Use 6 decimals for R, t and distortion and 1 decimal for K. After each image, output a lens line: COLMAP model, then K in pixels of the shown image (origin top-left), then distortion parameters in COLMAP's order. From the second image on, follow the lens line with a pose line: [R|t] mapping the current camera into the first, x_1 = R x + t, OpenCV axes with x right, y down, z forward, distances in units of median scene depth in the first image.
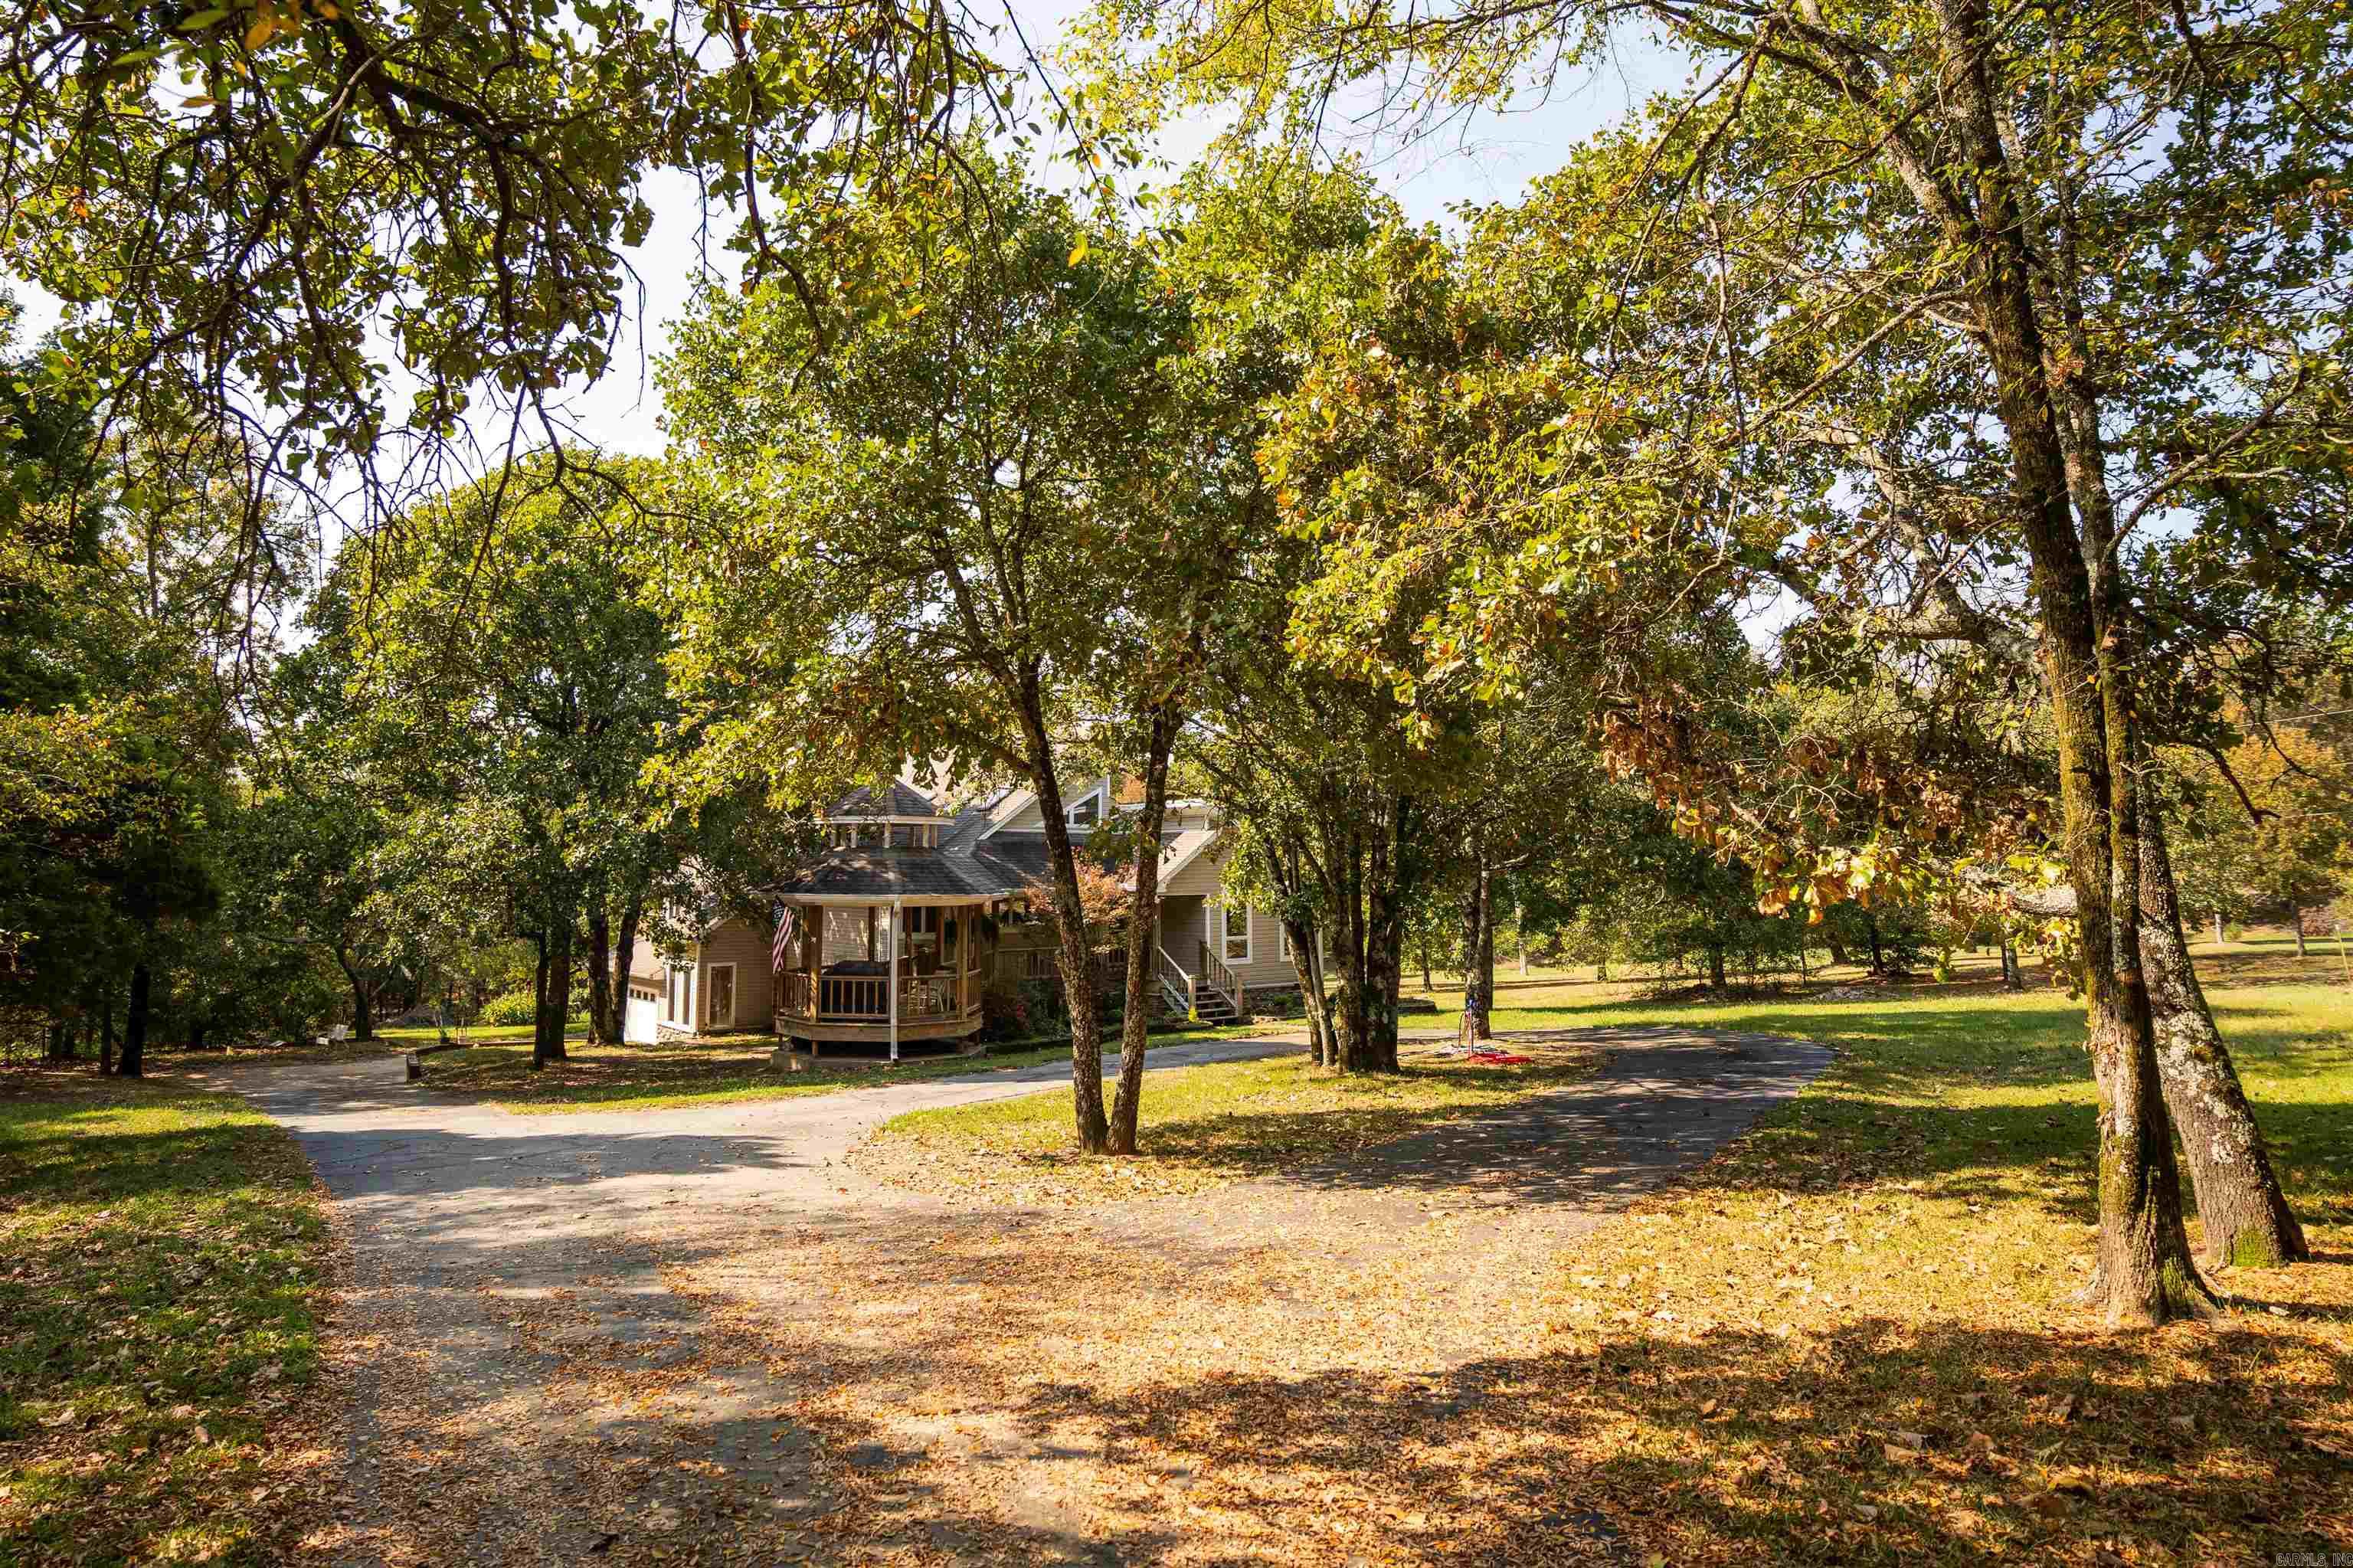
lens RADIAL K [[1270.8, 0, 1081.4], [0, 1270.8, 668.8], [0, 0, 1]] dist [-0.061165, 0.000326]
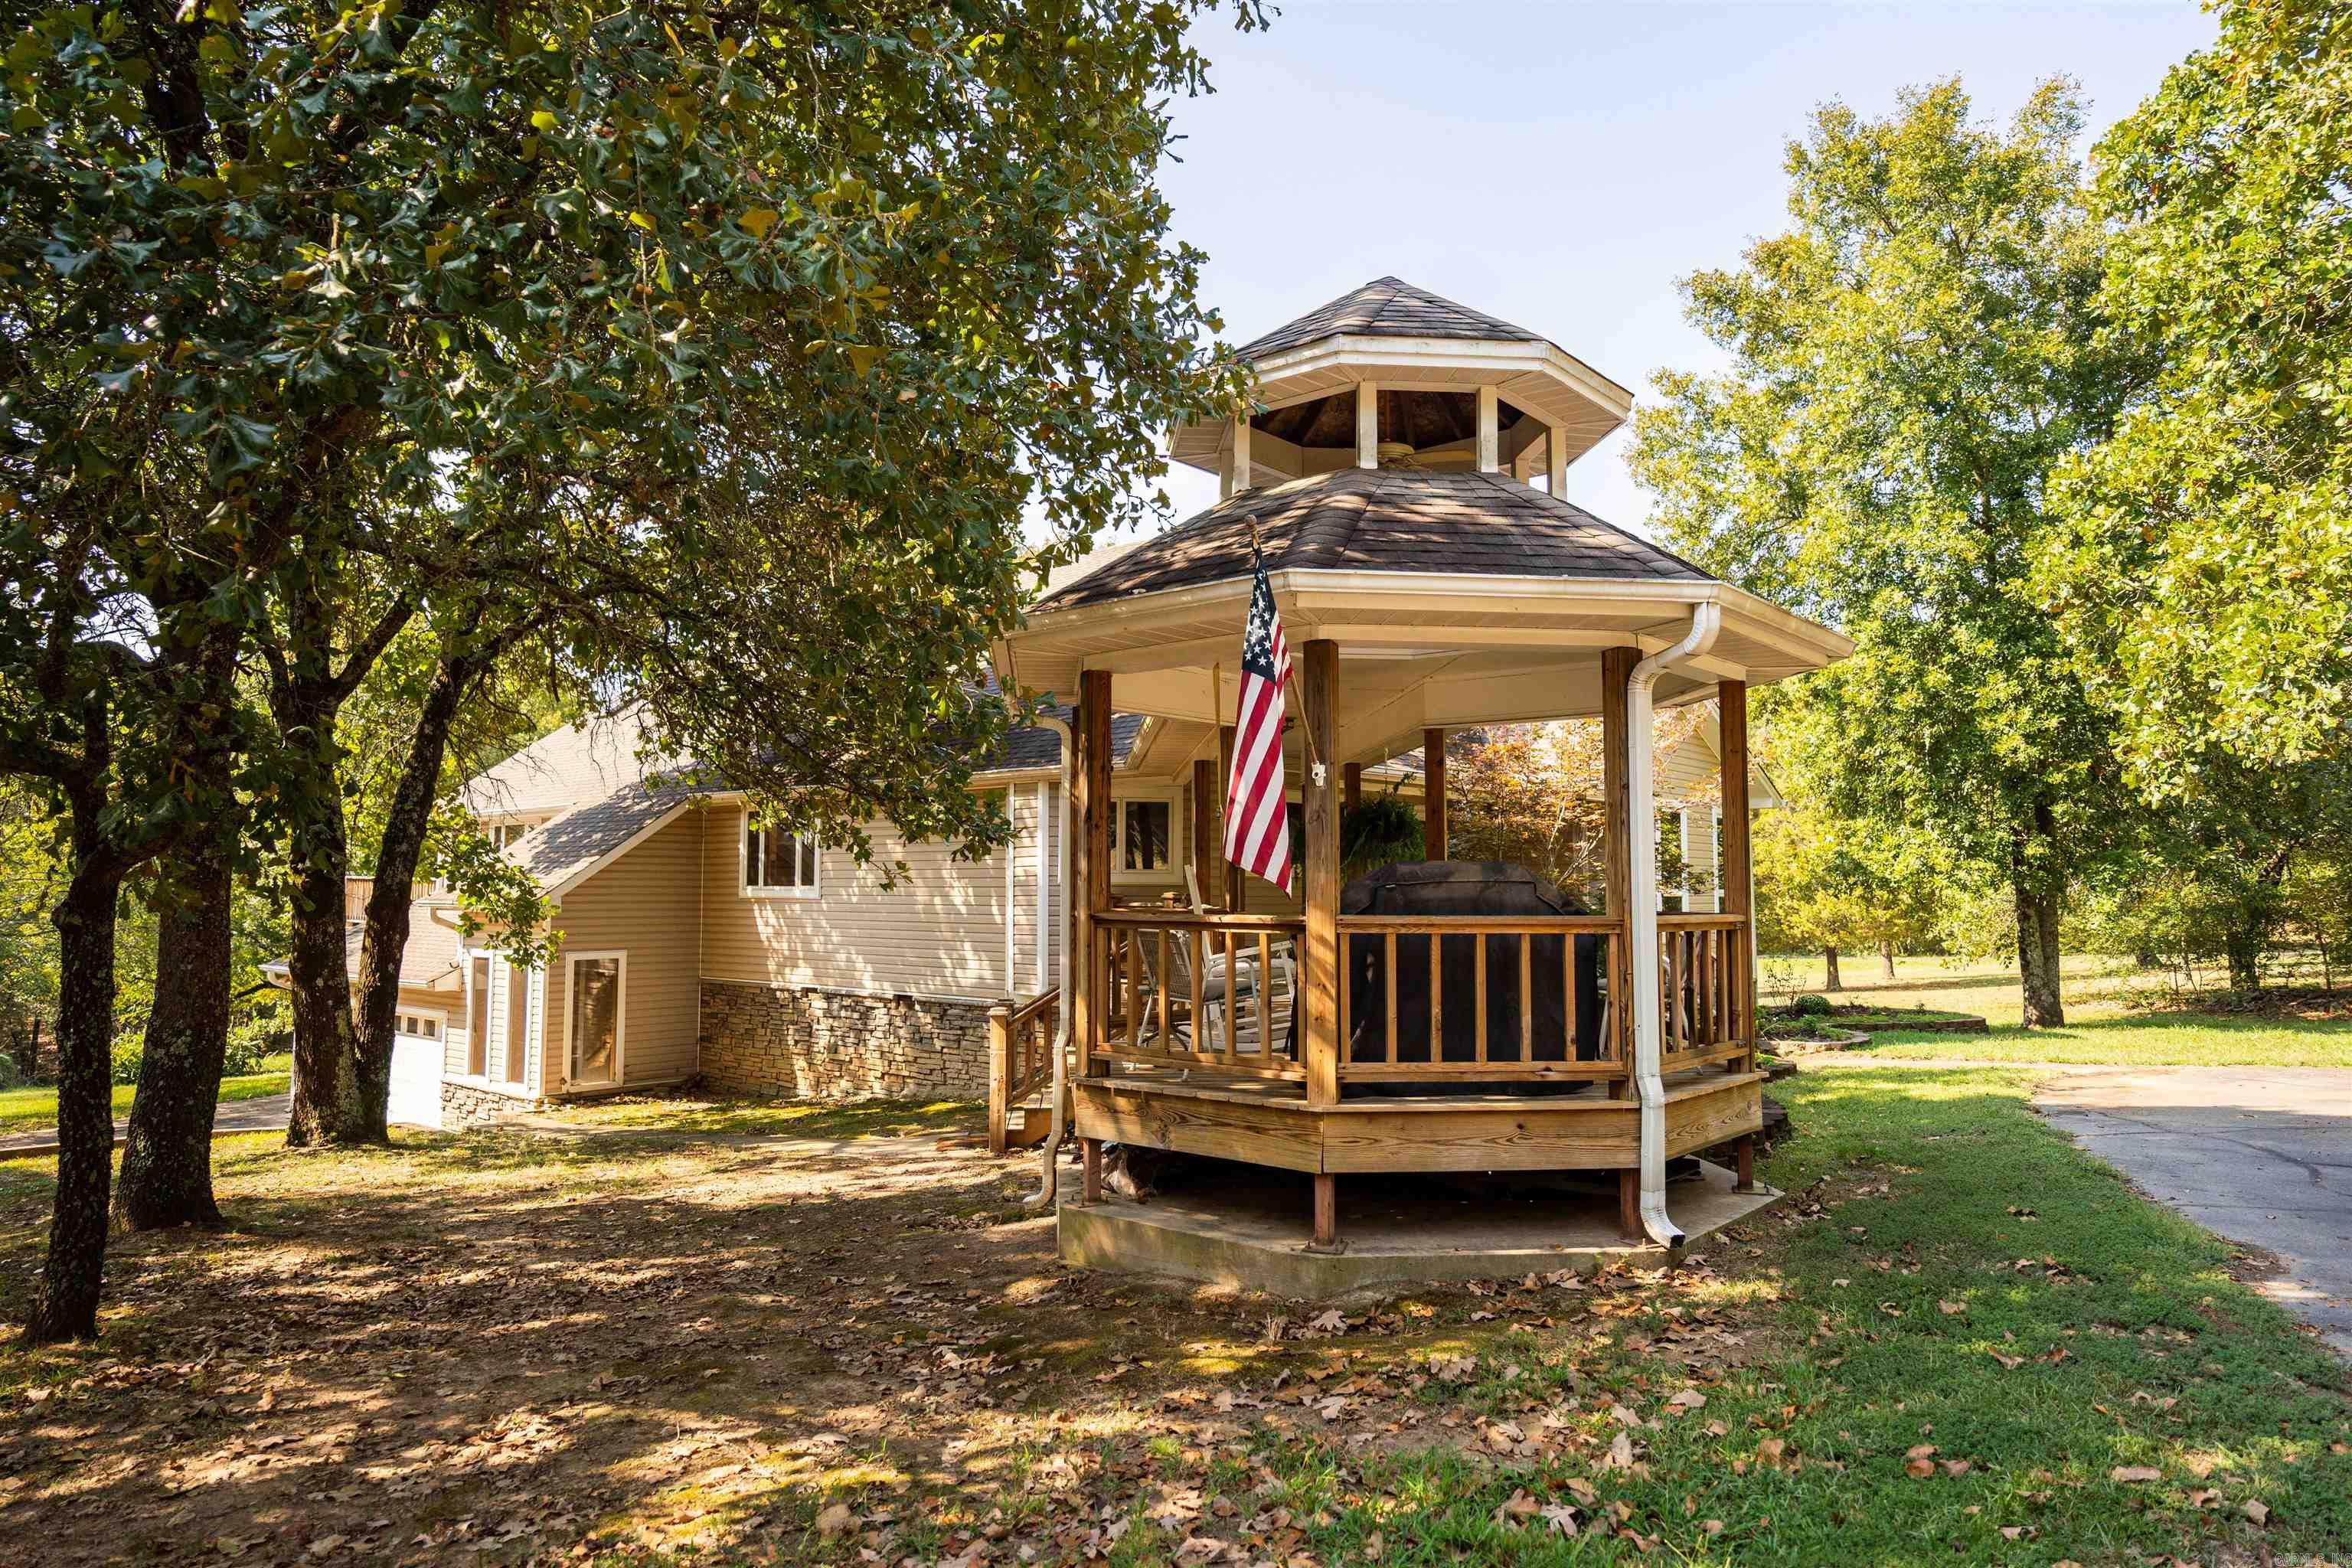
lens RADIAL K [[1418.7, 0, 1176.0], [0, 1418.7, 784.0], [0, 0, 1]] dist [-0.081604, 0.109765]
pose [[0.979646, 0.019232, 0.199812, -0.206286], [-0.036538, 0.995855, 0.083290, 0.136184], [-0.197382, -0.088896, 0.976288, 0.513997]]
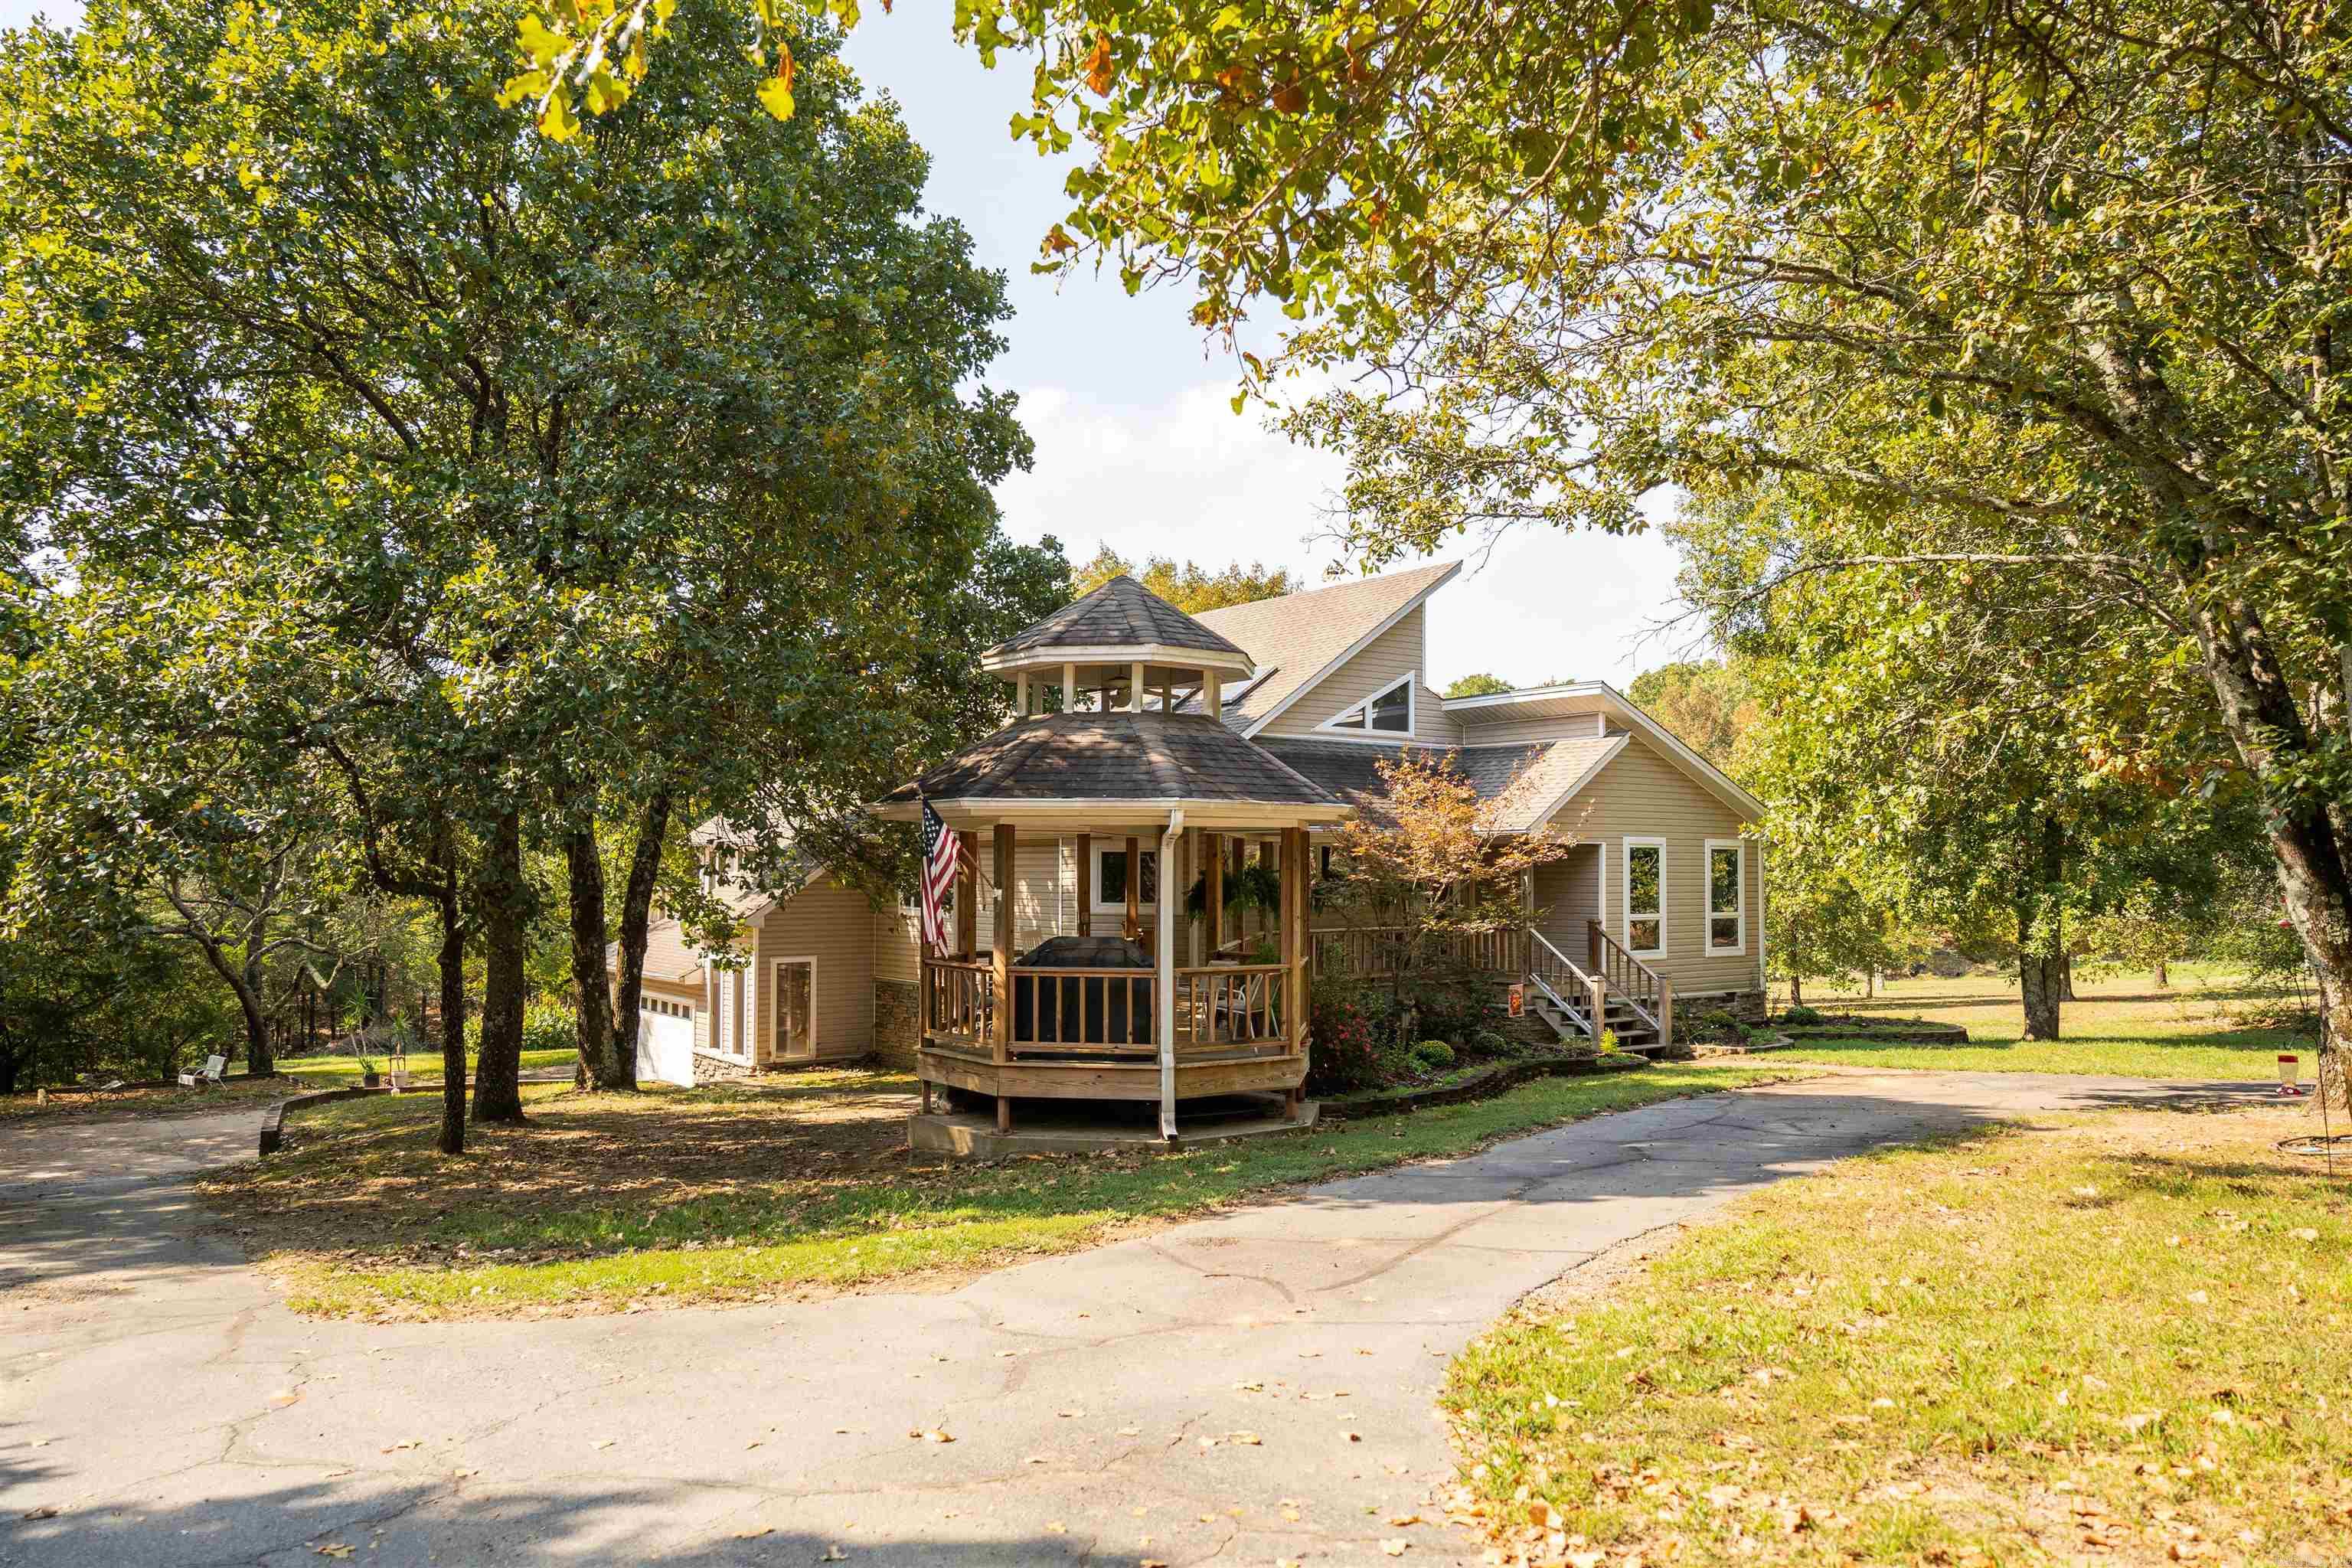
lens RADIAL K [[1542.8, 0, 1190.1], [0, 1542.8, 795.3], [0, 0, 1]] dist [-0.003149, 0.001448]
pose [[0.999901, 0.003975, -0.013491, -0.090928], [-0.002407, 0.993444, 0.114296, 0.075848], [0.013857, -0.114252, 0.993355, 0.289411]]
